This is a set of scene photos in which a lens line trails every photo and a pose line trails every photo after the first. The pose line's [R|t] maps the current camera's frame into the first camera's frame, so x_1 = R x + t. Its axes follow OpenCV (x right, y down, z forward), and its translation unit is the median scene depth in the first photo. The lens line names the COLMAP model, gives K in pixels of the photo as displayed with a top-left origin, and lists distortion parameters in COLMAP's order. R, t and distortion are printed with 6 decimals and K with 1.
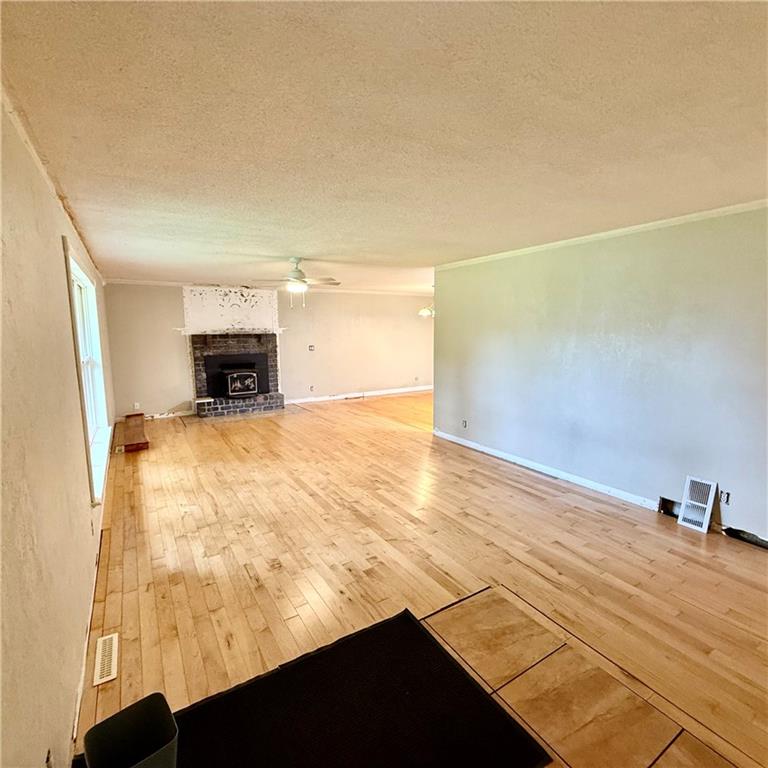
lens RADIAL K [[407.0, 0, 384.3], [0, 407.0, 383.0], [0, 0, 1]] dist [-0.001922, 0.000749]
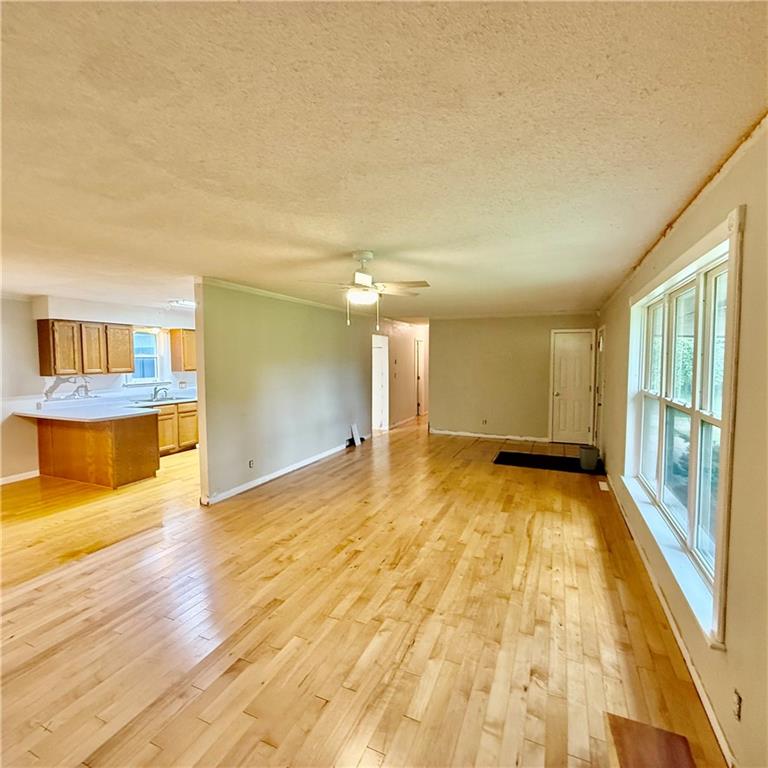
lens RADIAL K [[407.0, 0, 384.3], [0, 407.0, 383.0], [0, 0, 1]] dist [-0.001922, 0.000749]
pose [[-0.568600, -0.046244, 0.821314, -0.725924], [0.112931, 0.984577, 0.133619, -0.169086], [-0.814826, 0.168728, -0.554608, 1.266161]]
